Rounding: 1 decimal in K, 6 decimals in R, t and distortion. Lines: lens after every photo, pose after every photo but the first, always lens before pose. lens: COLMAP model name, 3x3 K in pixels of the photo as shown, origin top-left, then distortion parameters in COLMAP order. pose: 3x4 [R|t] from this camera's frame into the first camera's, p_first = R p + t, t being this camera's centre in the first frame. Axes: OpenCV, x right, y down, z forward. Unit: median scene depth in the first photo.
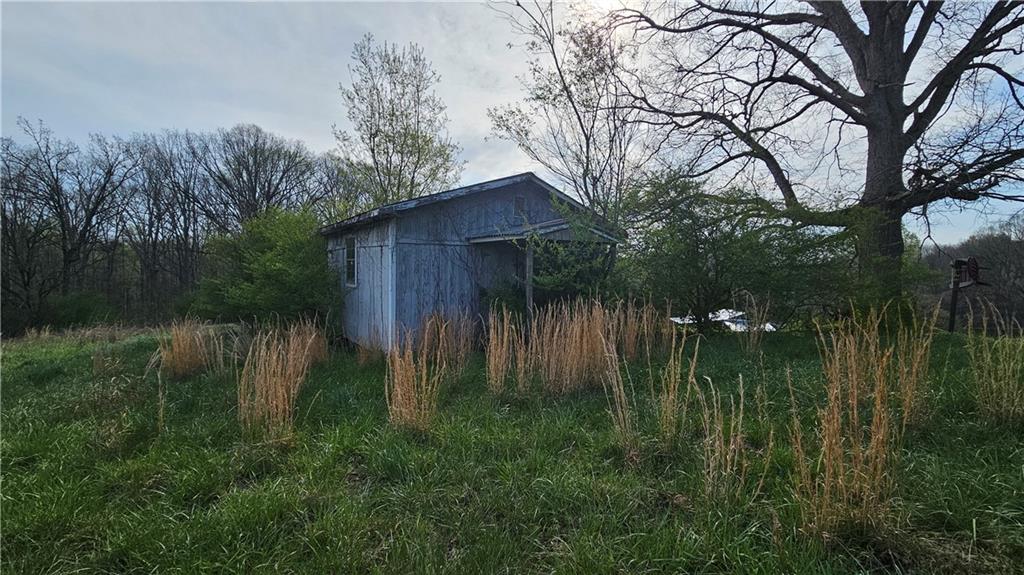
lens RADIAL K [[417.8, 0, 512.4], [0, 417.8, 289.6], [0, 0, 1]] dist [0.000999, -0.000209]
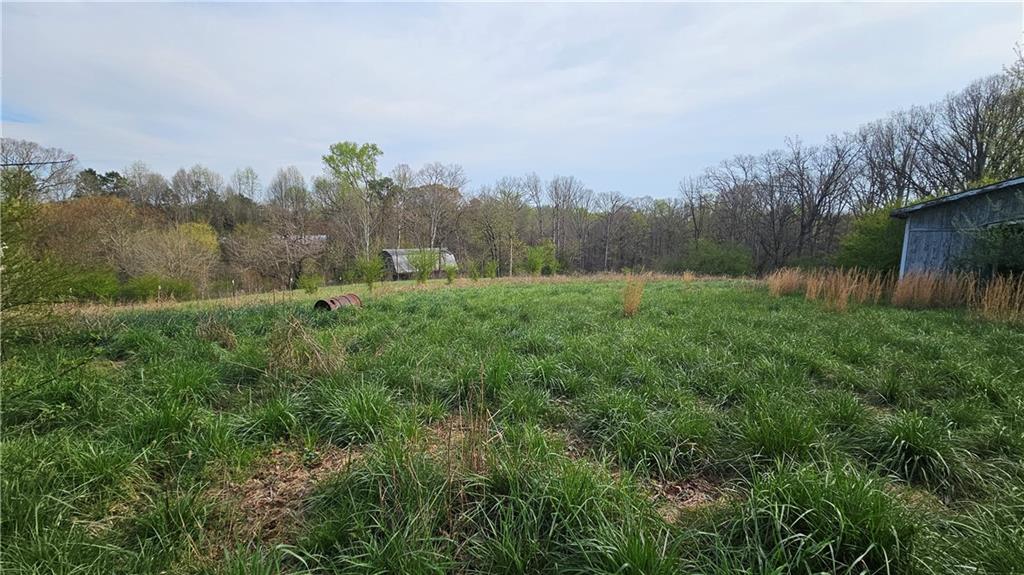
lens RADIAL K [[417.8, 0, 512.1], [0, 417.8, 288.7], [0, 0, 1]] dist [0.000999, -0.000209]
pose [[0.121243, 0.134755, -0.983433, 0.243105], [-0.054095, 0.990167, 0.129008, -0.003758], [0.991148, 0.037557, 0.127341, -0.147658]]
